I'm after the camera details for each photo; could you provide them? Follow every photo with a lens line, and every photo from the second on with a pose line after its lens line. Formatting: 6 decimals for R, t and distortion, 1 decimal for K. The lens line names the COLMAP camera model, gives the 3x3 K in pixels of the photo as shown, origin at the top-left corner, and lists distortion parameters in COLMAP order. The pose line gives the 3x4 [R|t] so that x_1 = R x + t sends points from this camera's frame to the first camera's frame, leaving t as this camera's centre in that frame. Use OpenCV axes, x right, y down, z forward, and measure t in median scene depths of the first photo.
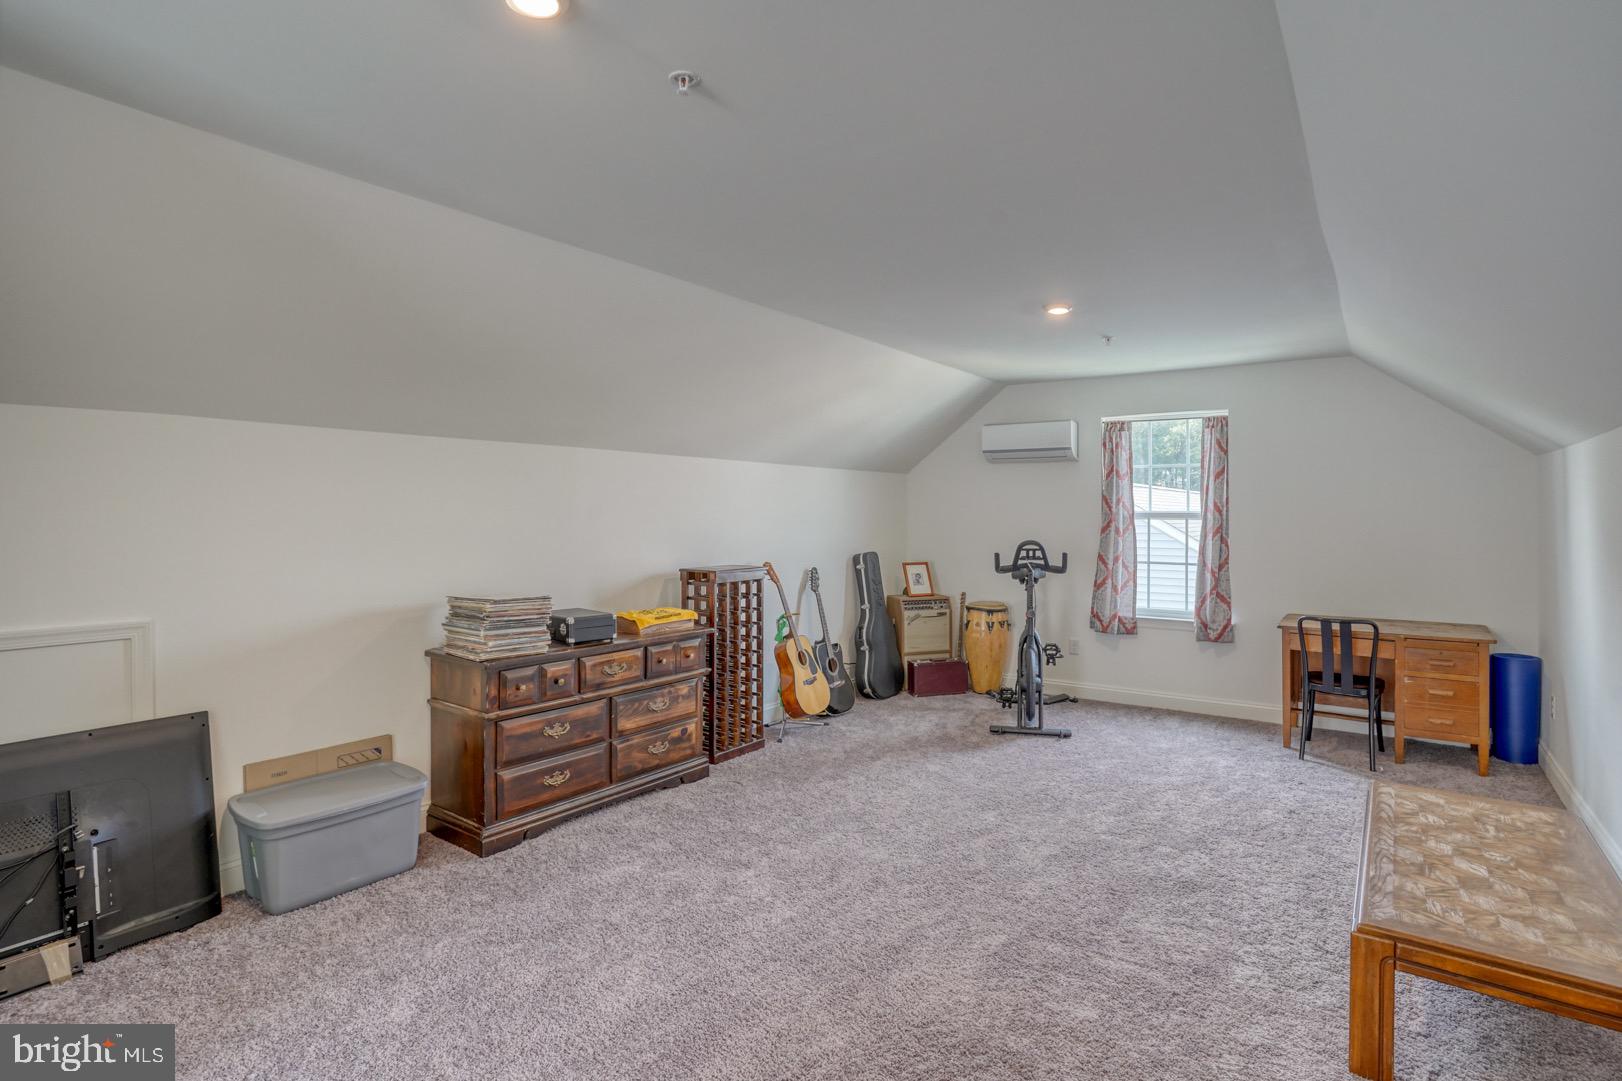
lens RADIAL K [[819.0, 0, 815.0], [0, 819.0, 536.7], [0, 0, 1]] dist [-0.080349, 0.040994]
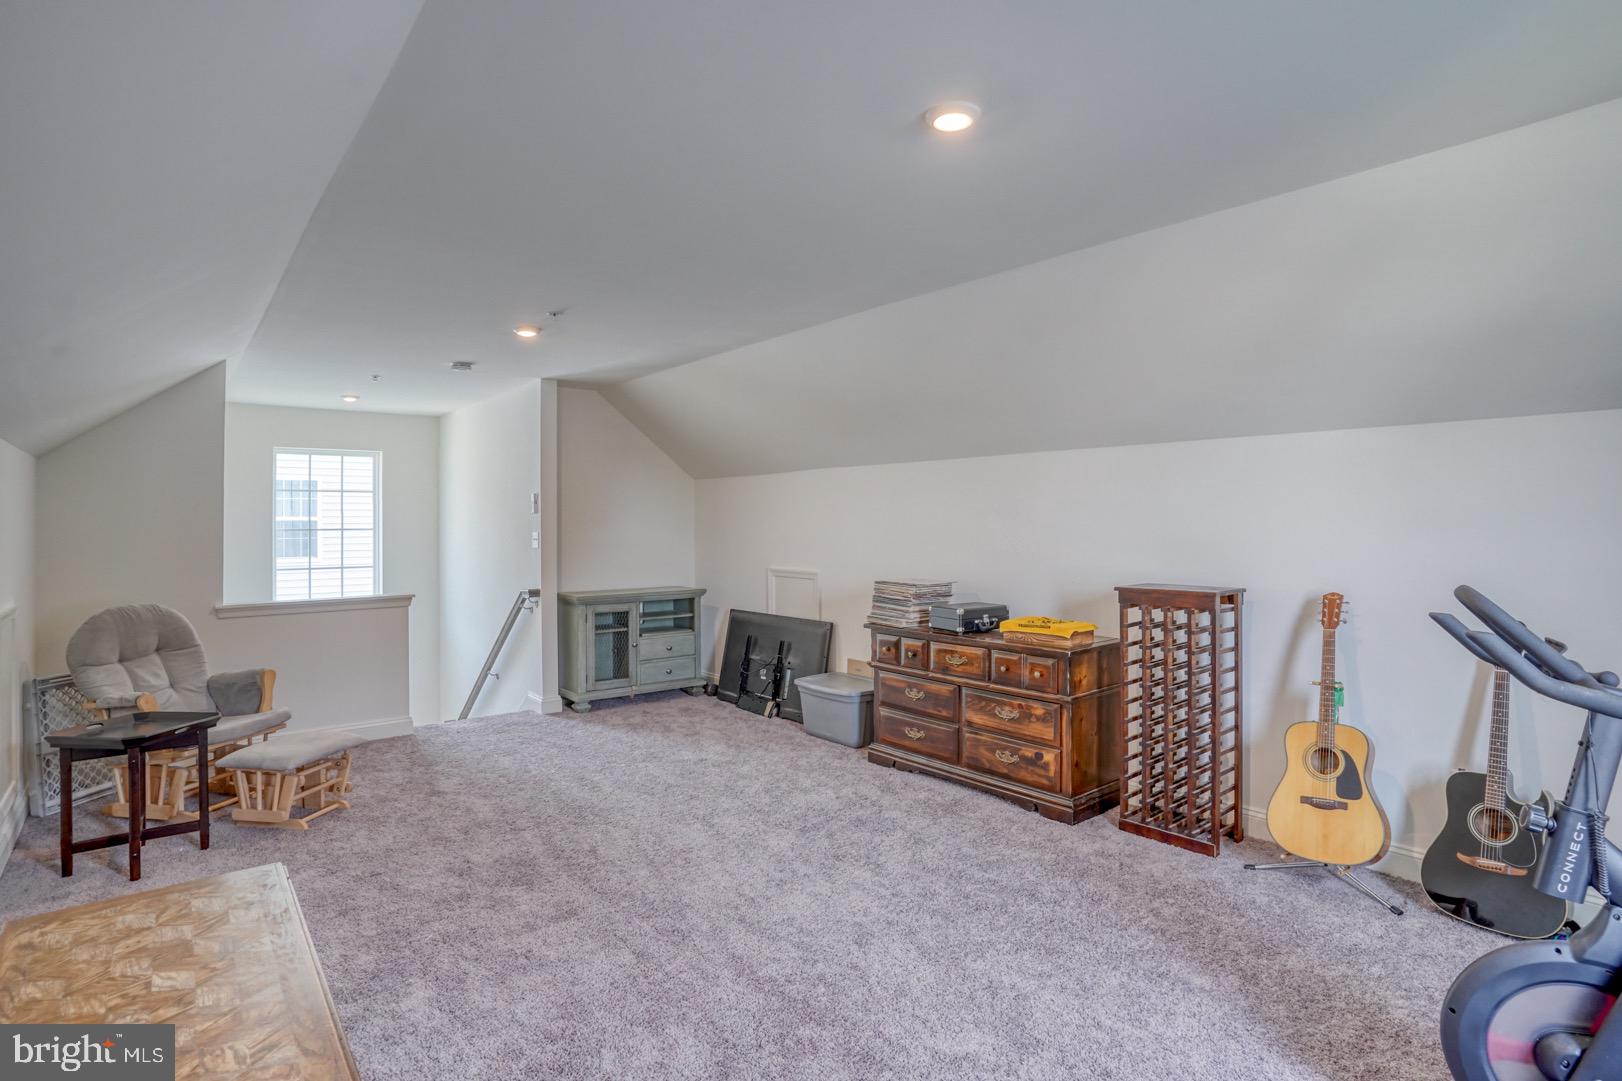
lens RADIAL K [[819.0, 0, 815.0], [0, 819.0, 536.7], [0, 0, 1]] dist [-0.080349, 0.040994]
pose [[-0.245183, 0.021864, -0.969230, 0.846128], [-0.019745, 0.999426, 0.027540, -0.028015], [0.969276, 0.025890, -0.244610, 1.067296]]
